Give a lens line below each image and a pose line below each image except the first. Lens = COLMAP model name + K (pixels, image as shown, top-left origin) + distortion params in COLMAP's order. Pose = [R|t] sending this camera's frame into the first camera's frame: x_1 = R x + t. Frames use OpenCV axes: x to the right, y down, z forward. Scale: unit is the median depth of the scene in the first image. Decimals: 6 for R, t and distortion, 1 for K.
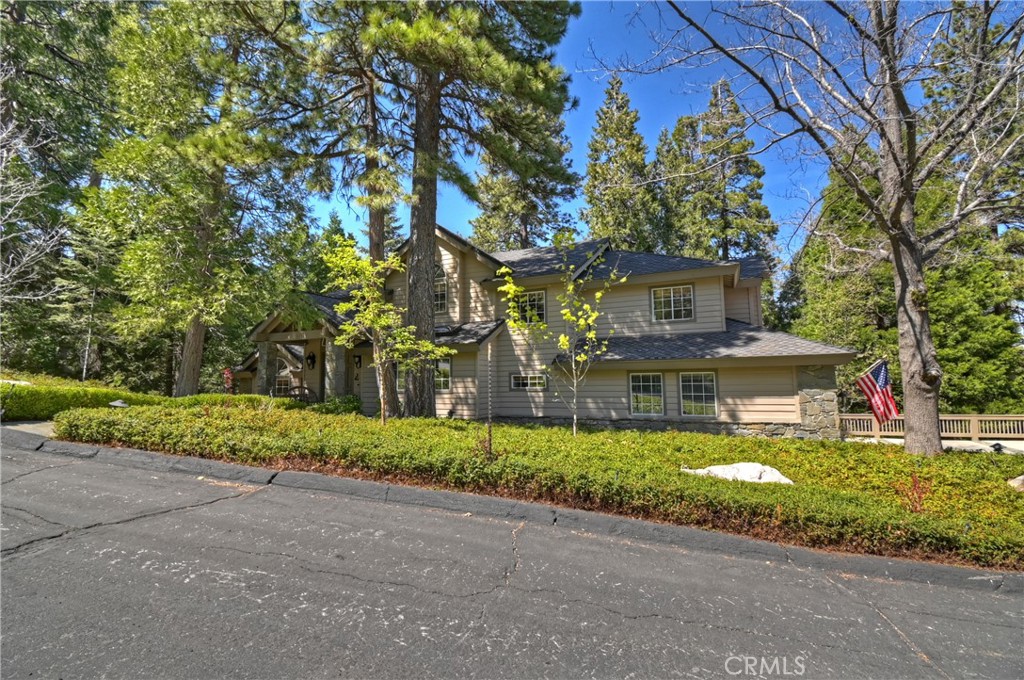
lens RADIAL K [[439.8, 0, 510.8], [0, 439.8, 329.6], [0, 0, 1]] dist [-0.003463, -0.000630]
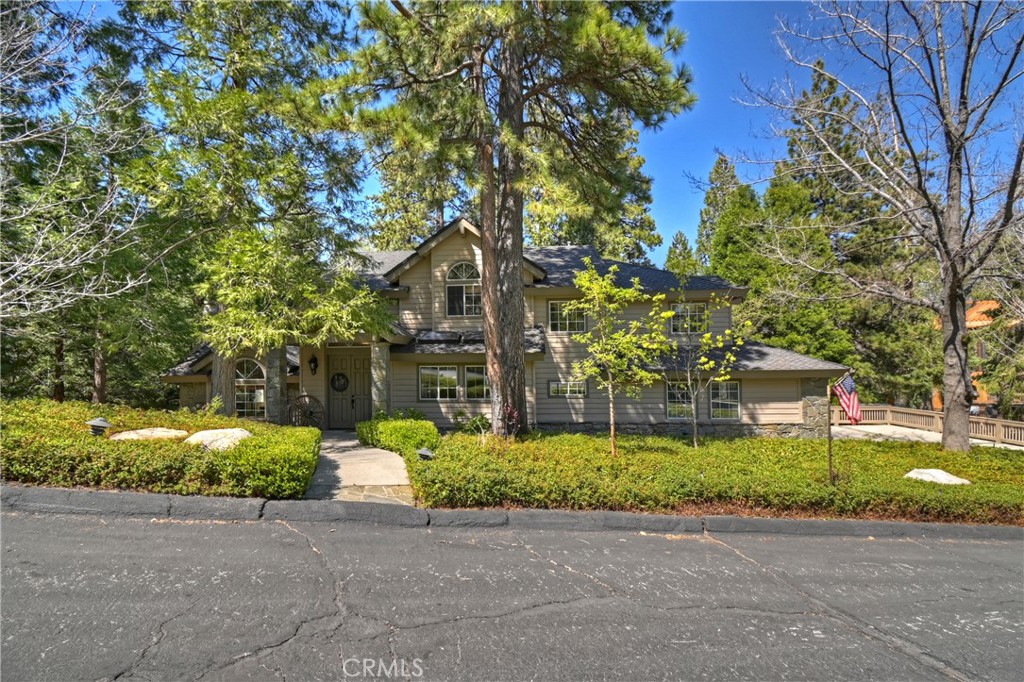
lens RADIAL K [[448.7, 0, 492.8], [0, 448.7, 347.0], [0, 0, 1]] dist [0.000415, -0.011853]
pose [[0.946264, 0.017337, 0.322930, -0.518178], [-0.040767, 0.996991, 0.065933, -0.044842], [-0.320815, -0.075555, 0.944123, 0.085228]]
